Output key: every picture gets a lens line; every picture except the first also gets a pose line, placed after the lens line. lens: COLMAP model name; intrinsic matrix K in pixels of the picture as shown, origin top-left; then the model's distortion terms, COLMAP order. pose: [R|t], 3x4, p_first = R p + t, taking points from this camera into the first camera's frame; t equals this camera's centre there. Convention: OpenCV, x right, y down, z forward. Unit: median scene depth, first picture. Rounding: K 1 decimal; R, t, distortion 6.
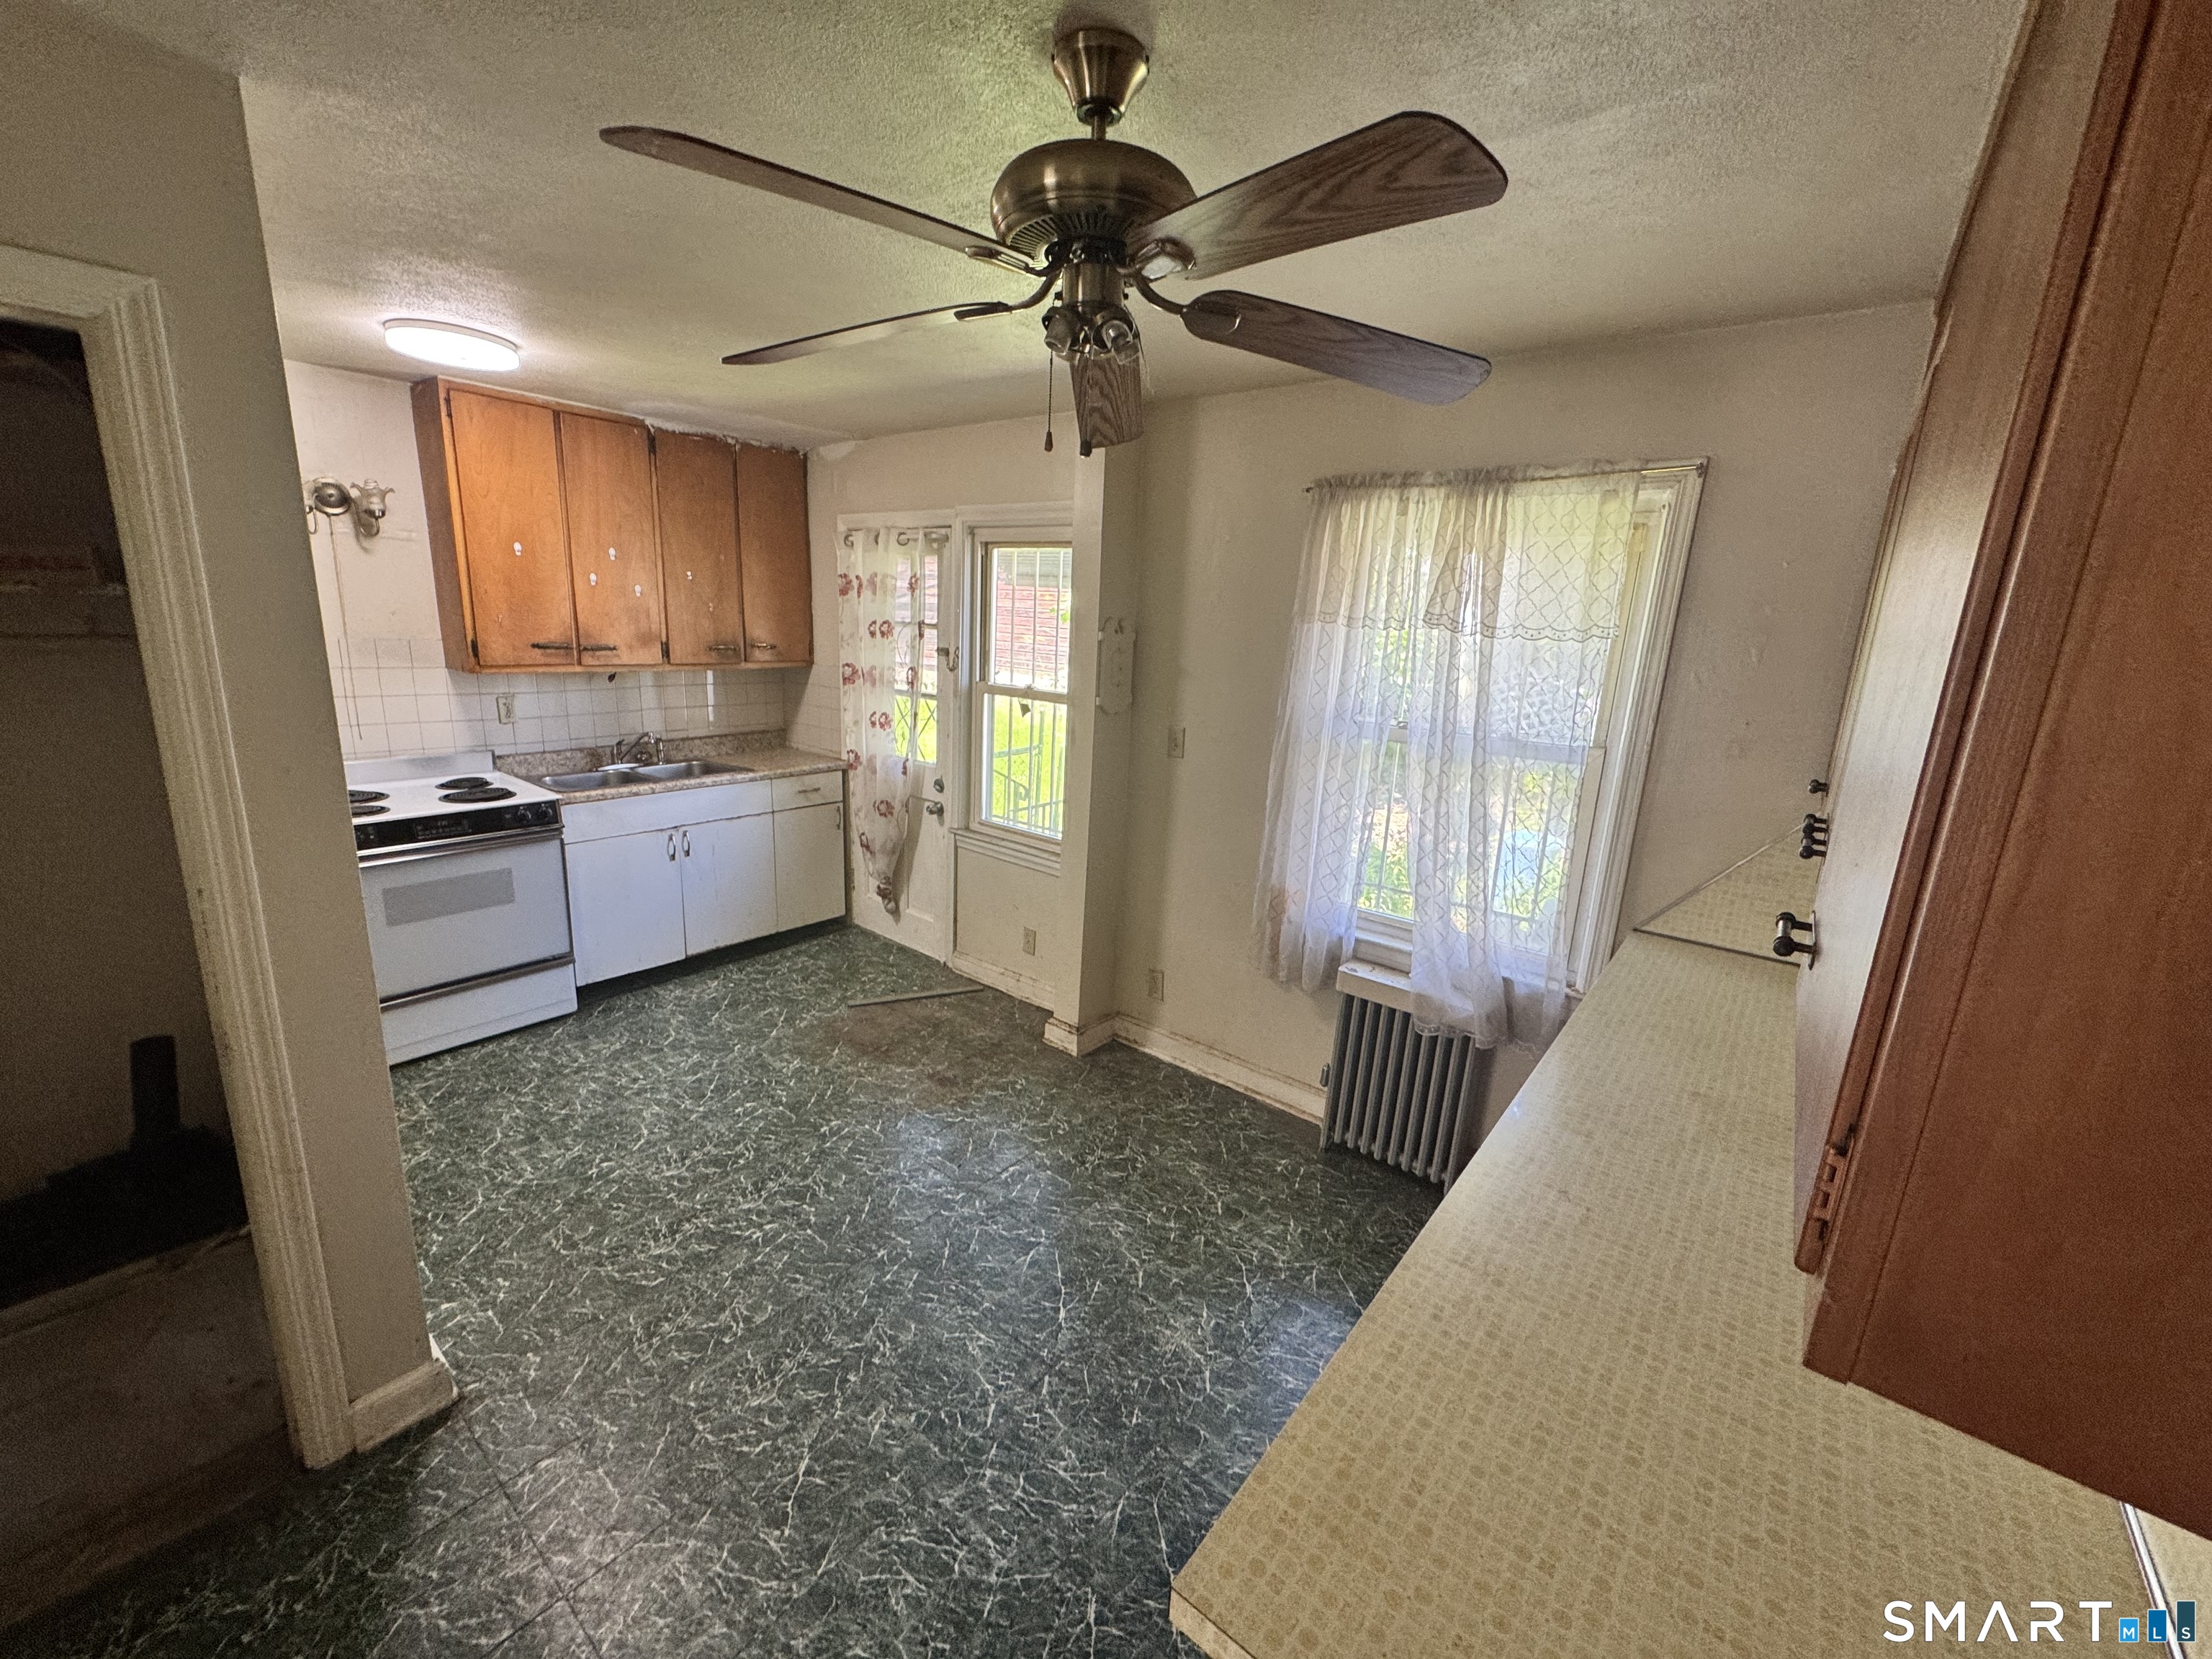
lens RADIAL K [[883.4, 0, 1106.0], [0, 883.4, 829.5], [0, 0, 1]] dist [-0.003111, -0.000002]
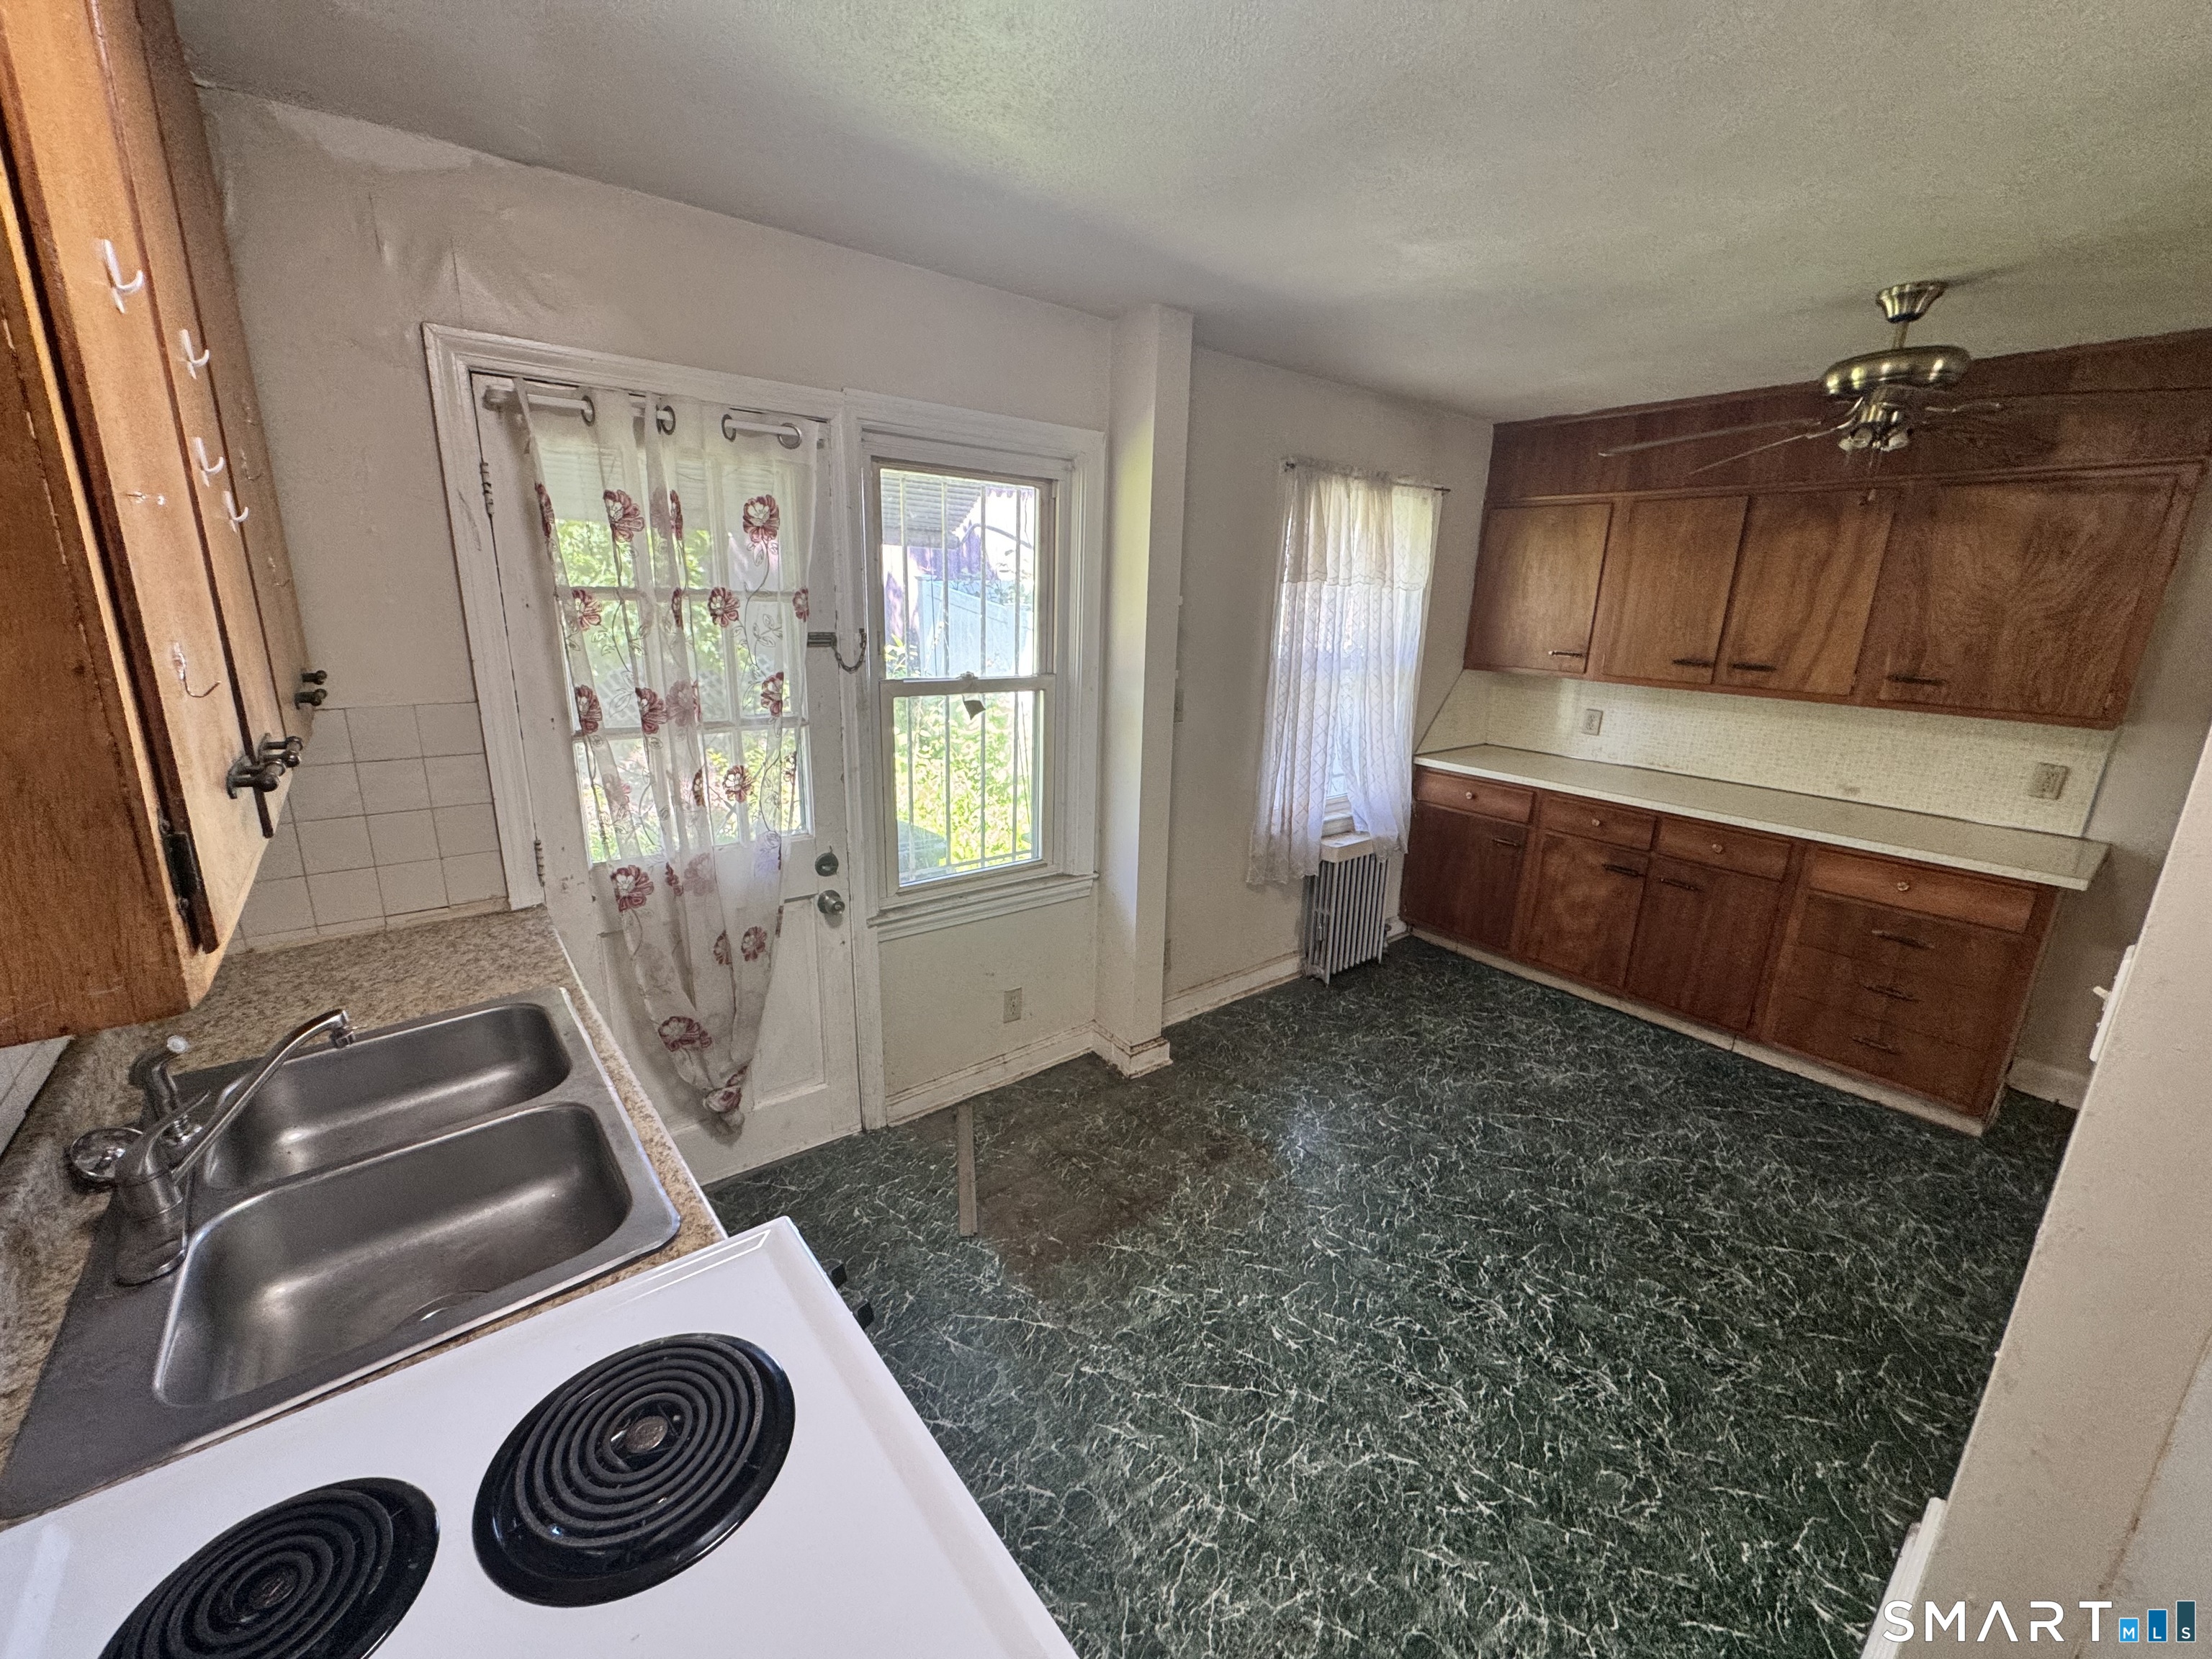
lens RADIAL K [[883.4, 0, 1106.0], [0, 883.4, 829.5], [0, 0, 1]] dist [-0.003111, -0.000002]
pose [[0.218412, -0.293424, 0.930698, -0.930360], [0.212189, 0.945185, 0.248195, -0.241080], [-0.952508, 0.143275, 0.268702, 0.876579]]
